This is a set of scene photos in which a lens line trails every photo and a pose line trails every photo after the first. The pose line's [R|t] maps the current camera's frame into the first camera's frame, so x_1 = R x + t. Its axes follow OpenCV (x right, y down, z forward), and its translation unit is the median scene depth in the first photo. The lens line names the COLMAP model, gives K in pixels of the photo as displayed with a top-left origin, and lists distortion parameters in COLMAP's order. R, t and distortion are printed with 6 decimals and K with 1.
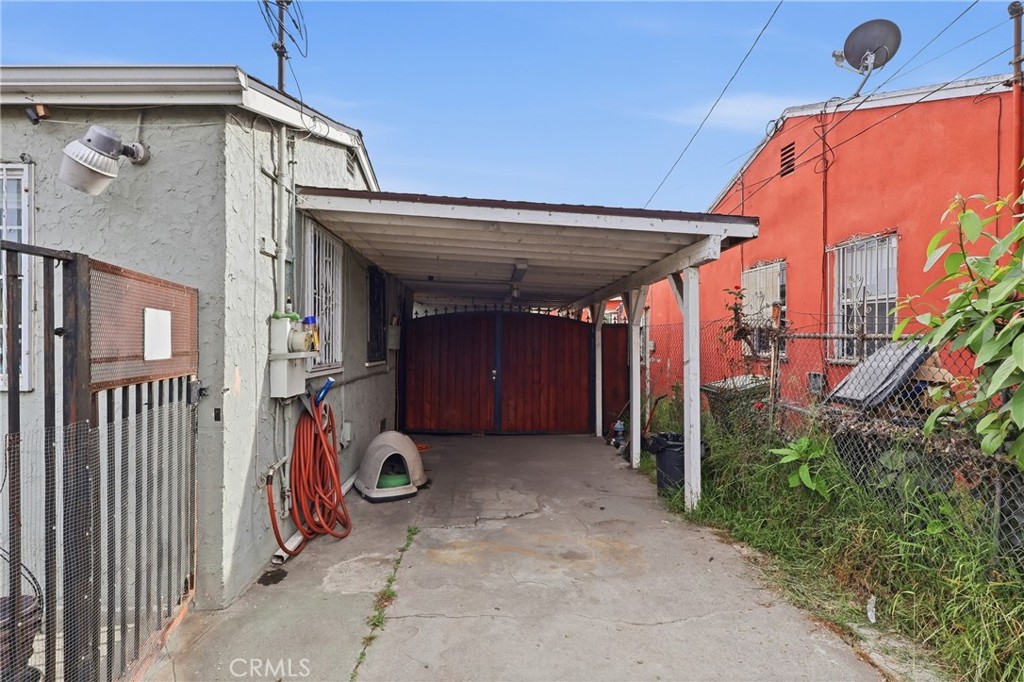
lens RADIAL K [[541.6, 0, 506.8], [0, 541.6, 343.5], [0, 0, 1]] dist [-0.006185, -0.000702]
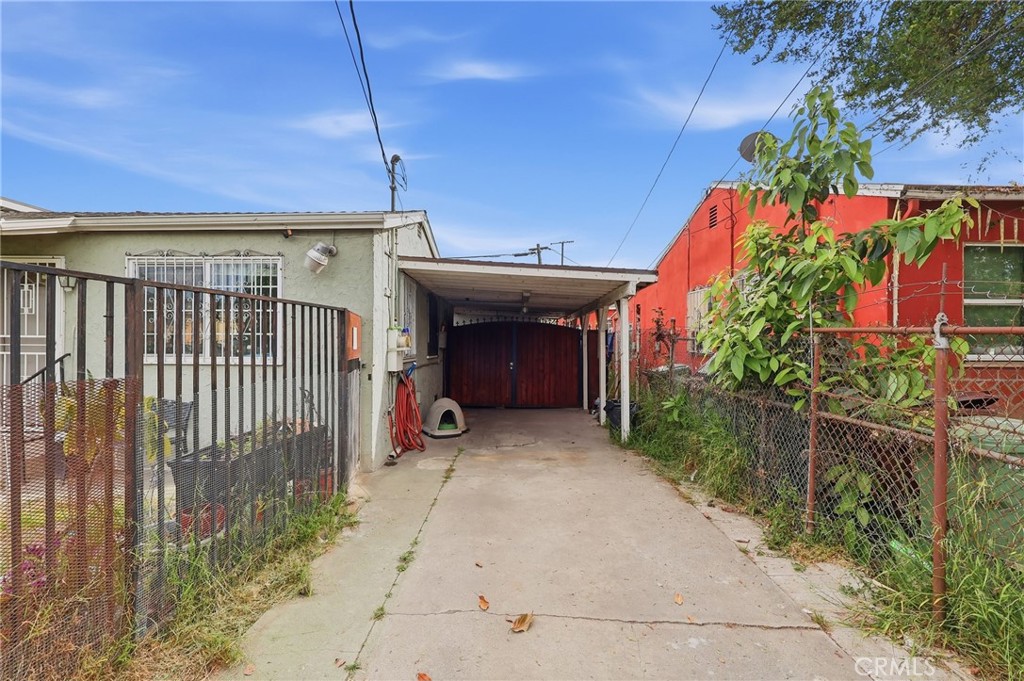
lens RADIAL K [[494.4, 0, 511.7], [0, 494.4, 346.1], [0, 0, 1]] dist [-0.001490, 0.000169]
pose [[0.999310, 0.000469, -0.037148, 0.043307], [-0.000408, 0.999999, 0.001625, 0.006066], [0.037149, -0.001608, 0.999308, -0.508621]]
